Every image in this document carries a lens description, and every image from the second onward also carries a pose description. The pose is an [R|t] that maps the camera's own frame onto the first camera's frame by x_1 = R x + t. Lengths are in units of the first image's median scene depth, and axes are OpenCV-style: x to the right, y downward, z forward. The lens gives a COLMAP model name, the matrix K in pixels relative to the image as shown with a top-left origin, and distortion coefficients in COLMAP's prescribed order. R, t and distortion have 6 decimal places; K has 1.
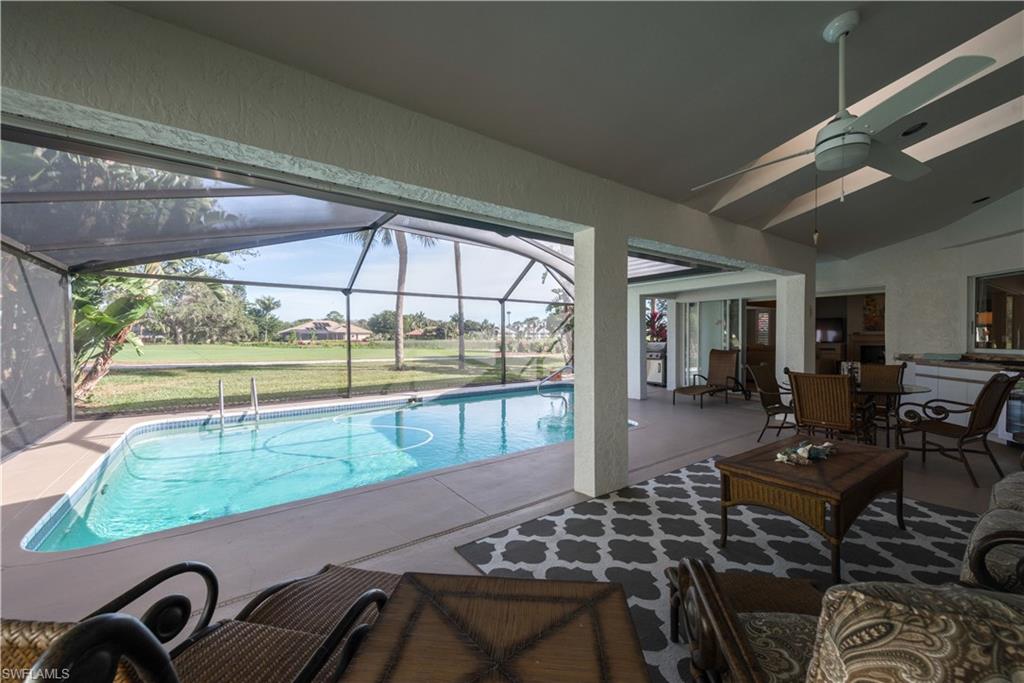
lens RADIAL K [[398.3, 0, 507.7], [0, 398.3, 336.6], [0, 0, 1]] dist [0.014289, -0.000486]
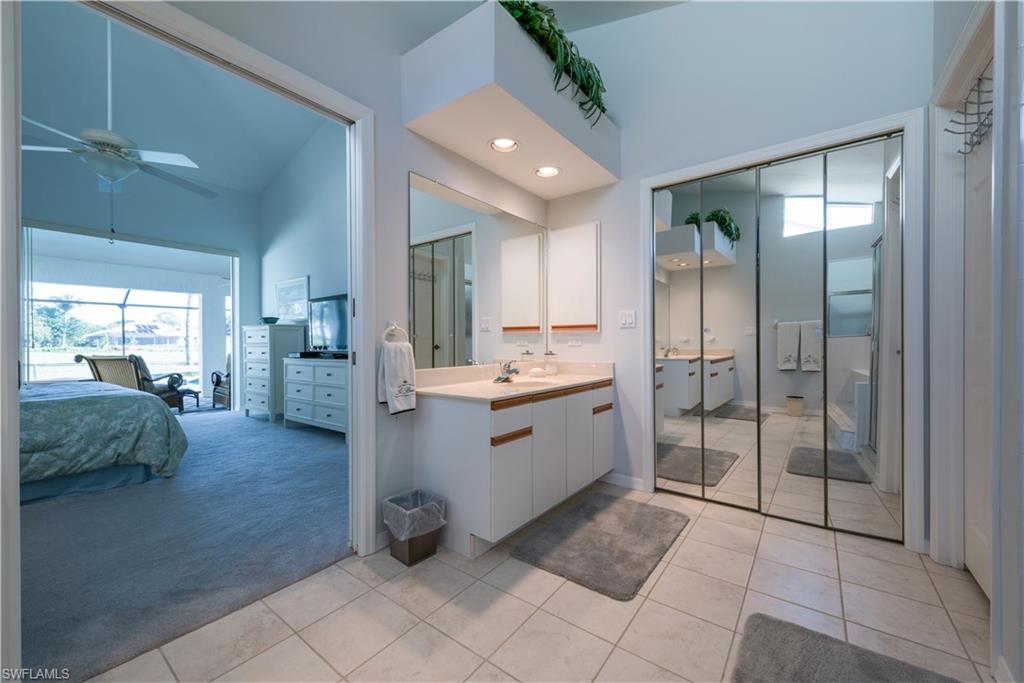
lens RADIAL K [[398.3, 0, 511.8], [0, 398.3, 341.0], [0, 0, 1]] dist [0.014289, -0.000486]
pose [[0.958955, 0.008552, 0.283429, 0.465920], [-0.006922, 0.999953, -0.006752, 0.003274], [-0.283474, 0.004513, 0.958969, -0.654536]]
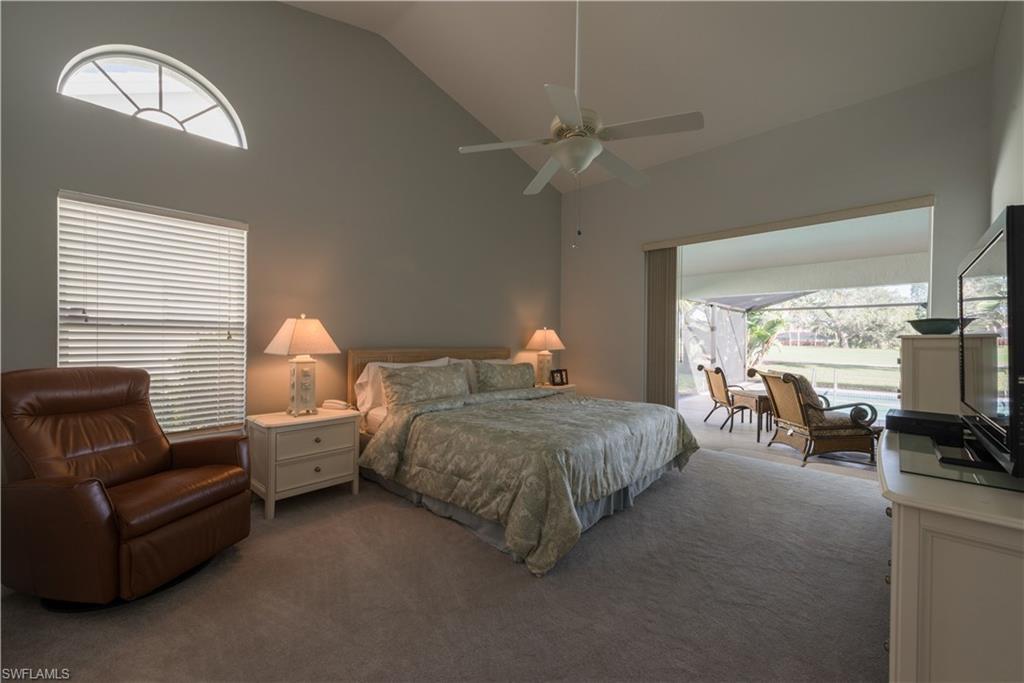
lens RADIAL K [[398.3, 0, 513.1], [0, 398.3, 341.7], [0, 0, 1]] dist [0.014289, -0.000486]
pose [[0.173978, 0.018751, -0.984571, 0.499378], [-0.013746, 0.999768, 0.016612, -0.015078], [0.984654, 0.010643, 0.174196, -0.361523]]
